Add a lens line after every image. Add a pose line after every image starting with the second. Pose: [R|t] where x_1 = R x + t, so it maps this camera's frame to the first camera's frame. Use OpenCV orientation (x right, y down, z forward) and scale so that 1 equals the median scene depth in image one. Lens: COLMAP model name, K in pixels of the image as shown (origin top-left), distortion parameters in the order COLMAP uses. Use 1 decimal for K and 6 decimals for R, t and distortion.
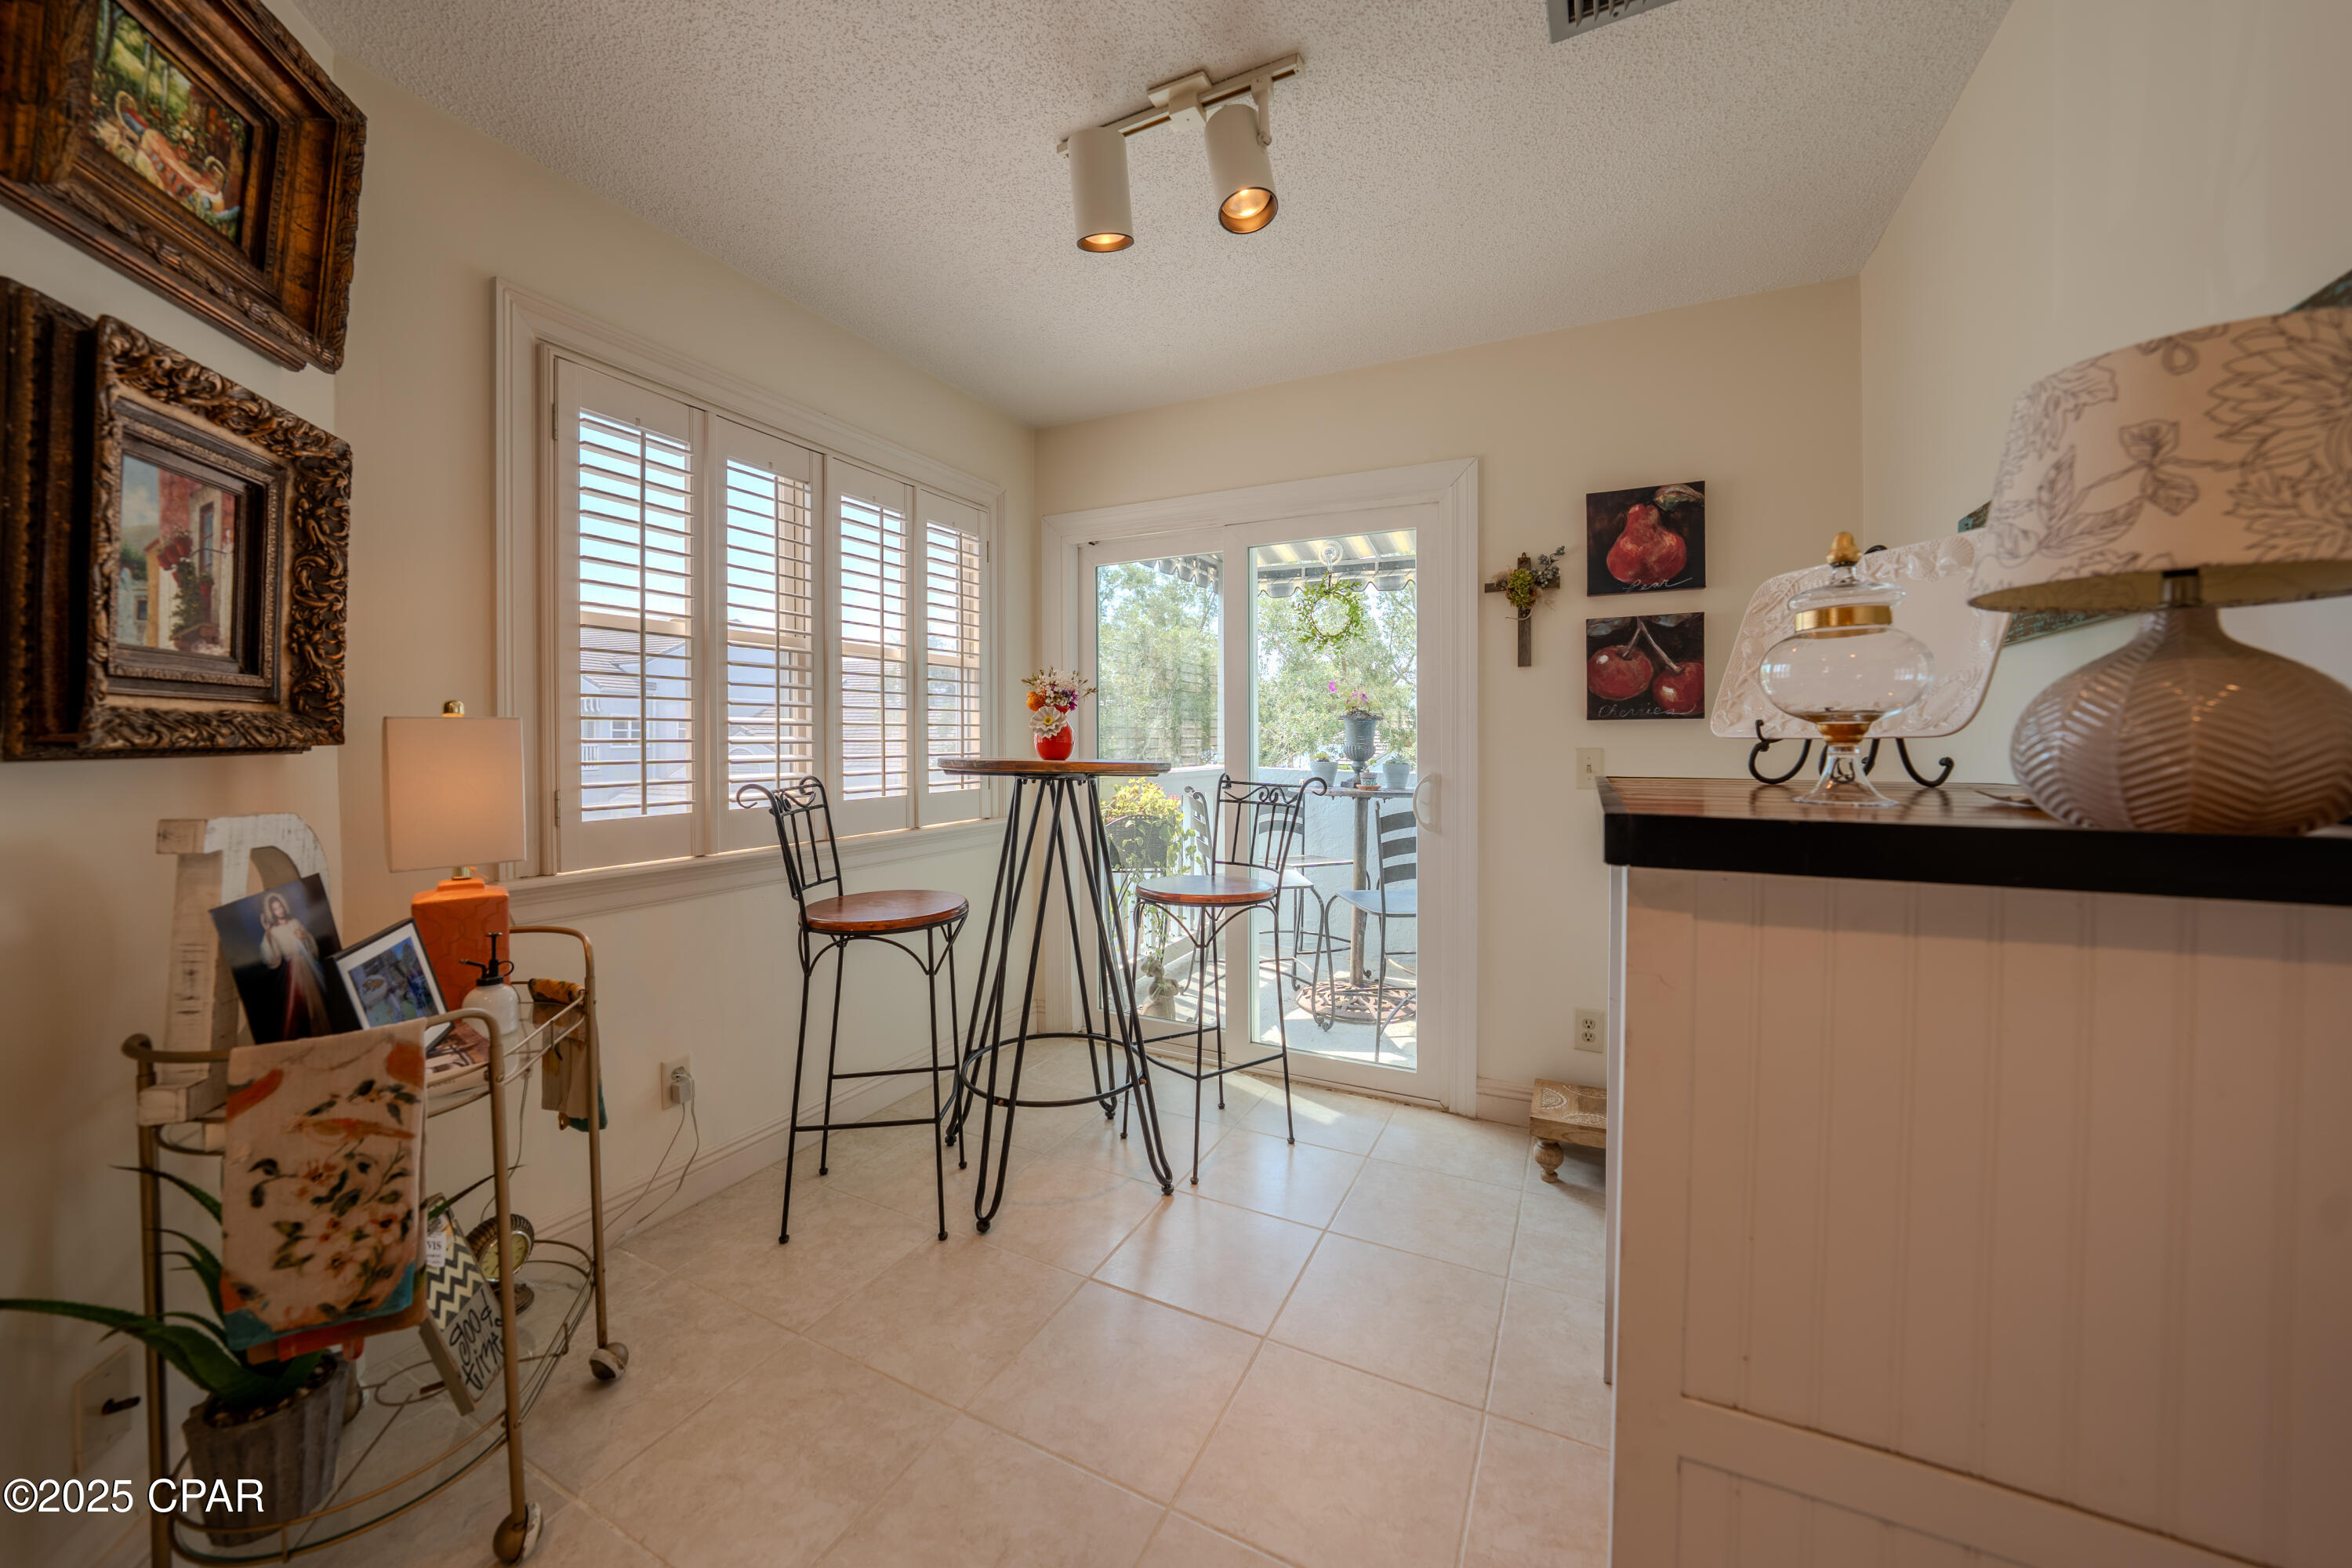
lens RADIAL K [[777.4, 0, 1176.0], [0, 777.4, 784.0], [0, 0, 1]] dist [-0.029892, 0.000019]
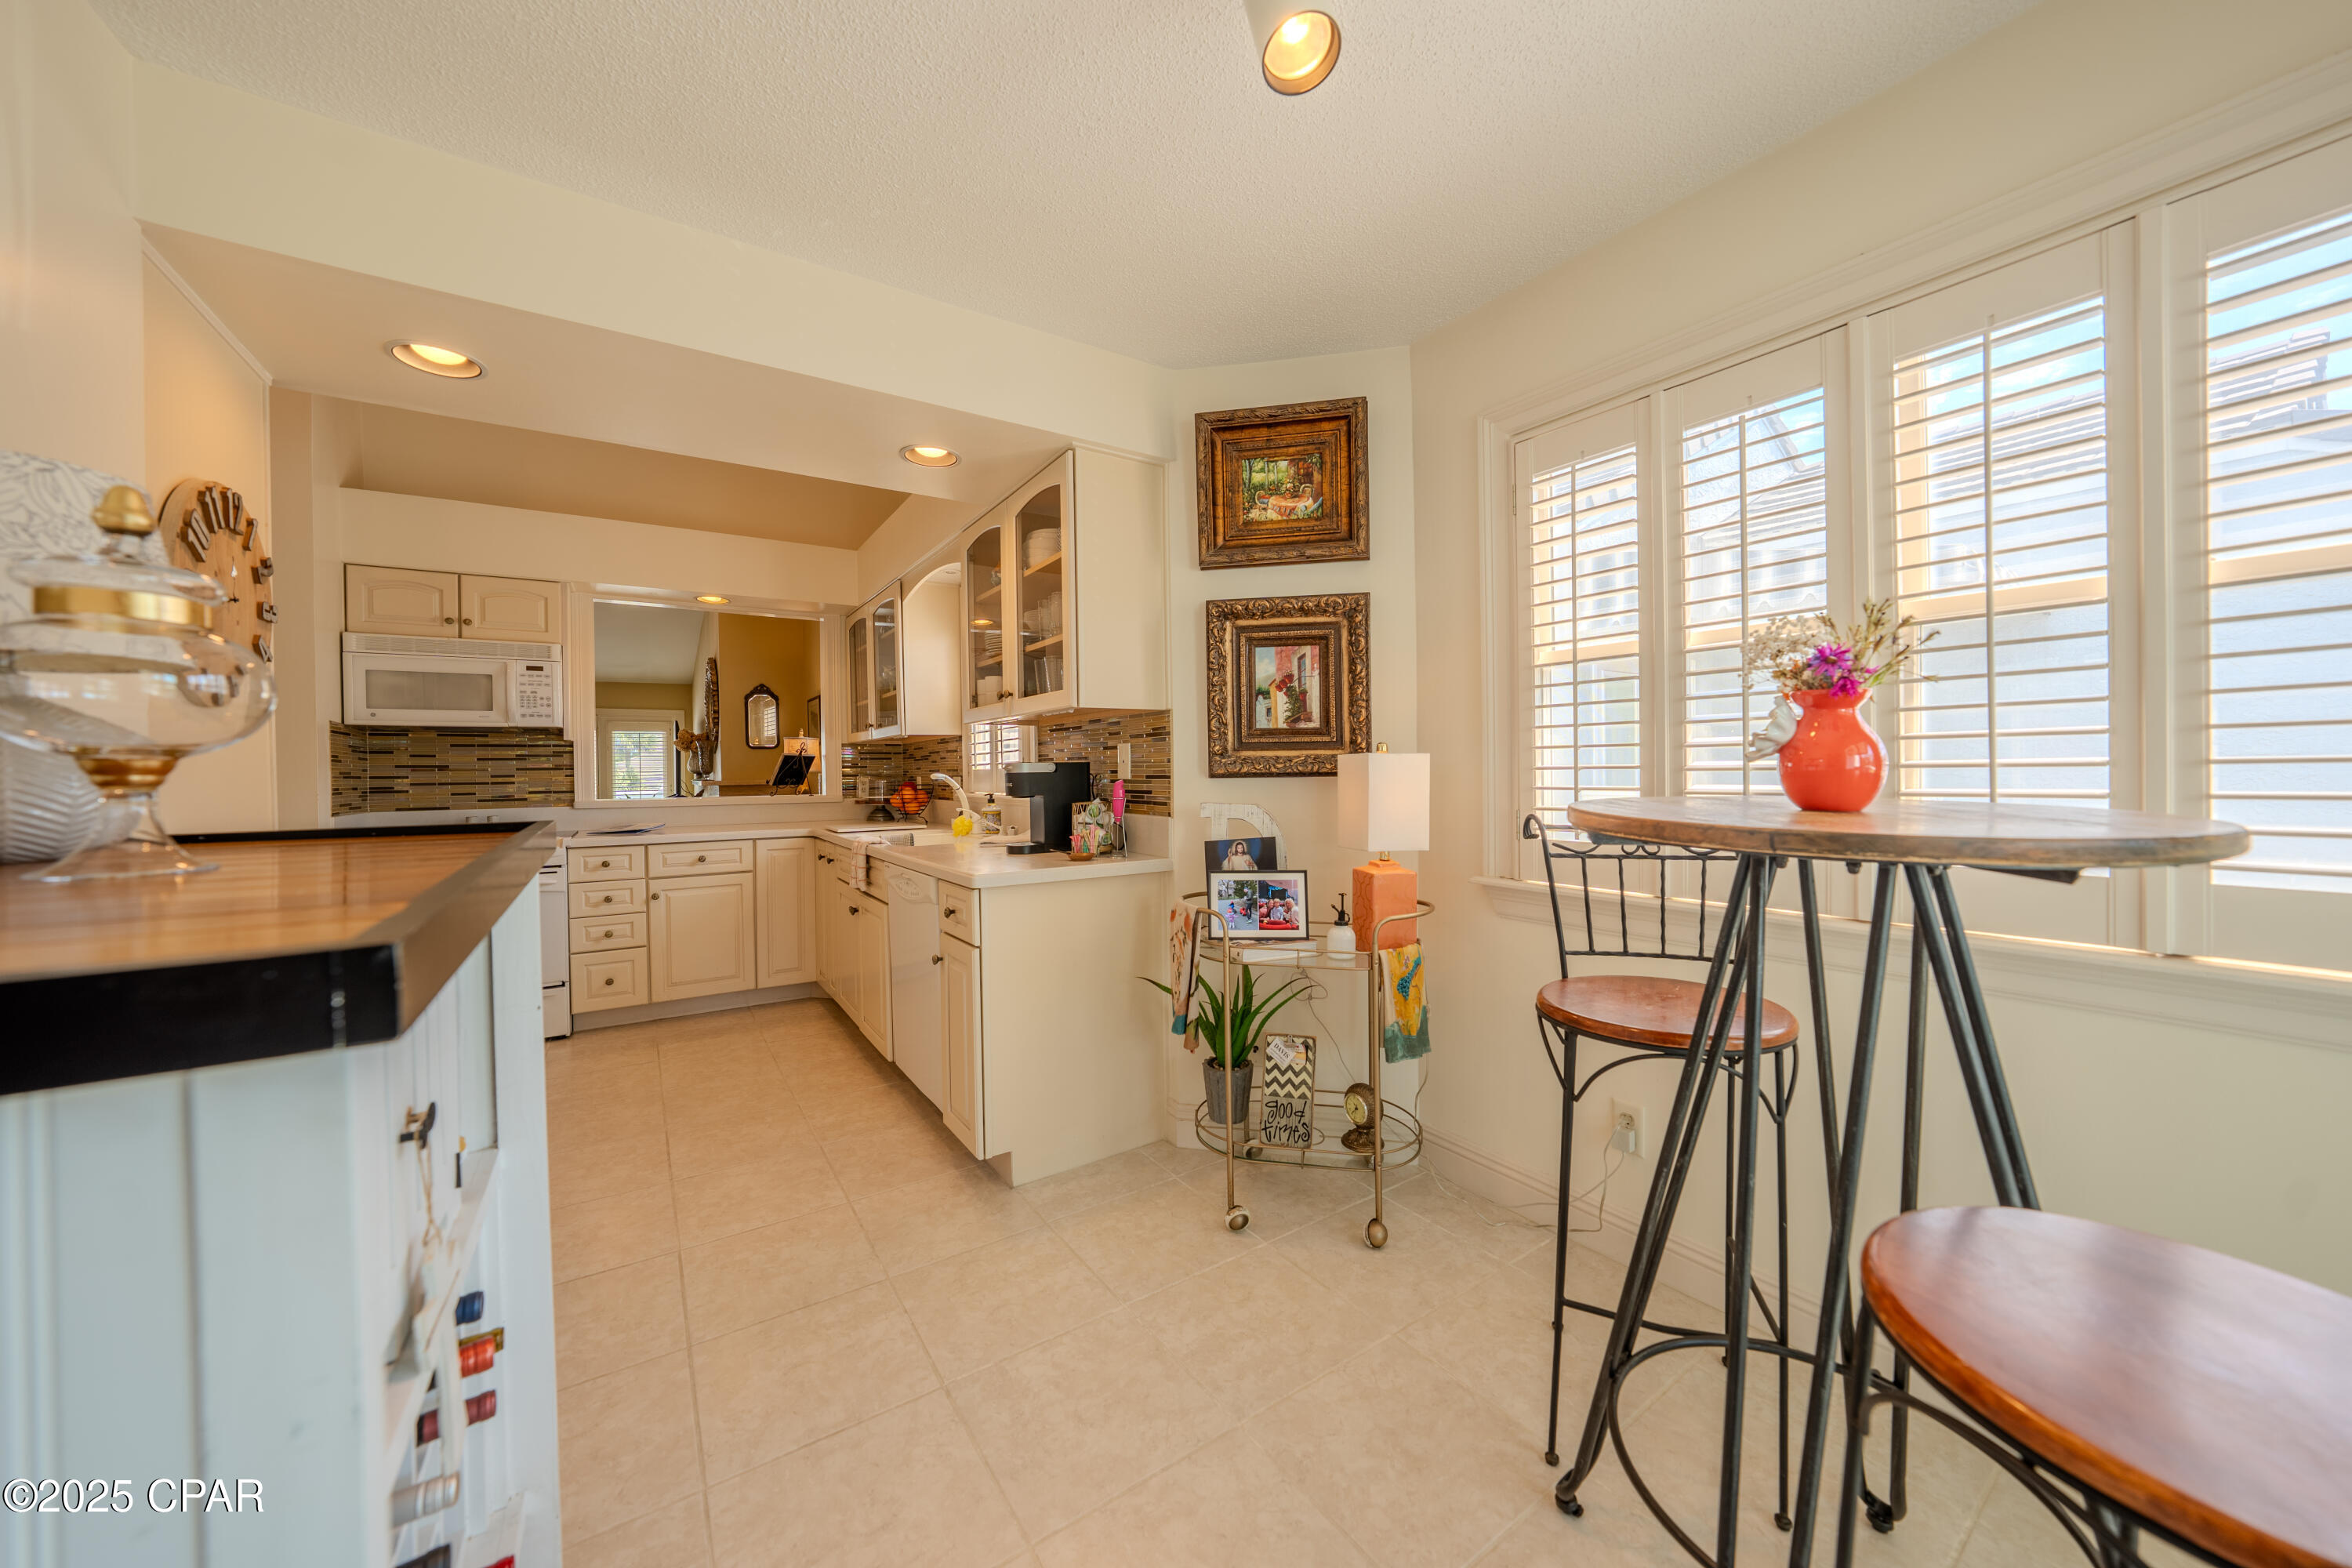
lens RADIAL K [[813.8, 0, 1180.3], [0, 813.8, 776.8], [0, 0, 1]] dist [-0.031563, 0.007458]
pose [[-0.504071, 0.035644, -0.862926, 0.849148], [-0.033823, 0.997567, 0.060962, -0.165072], [0.863000, 0.059916, -0.501639, 1.866100]]
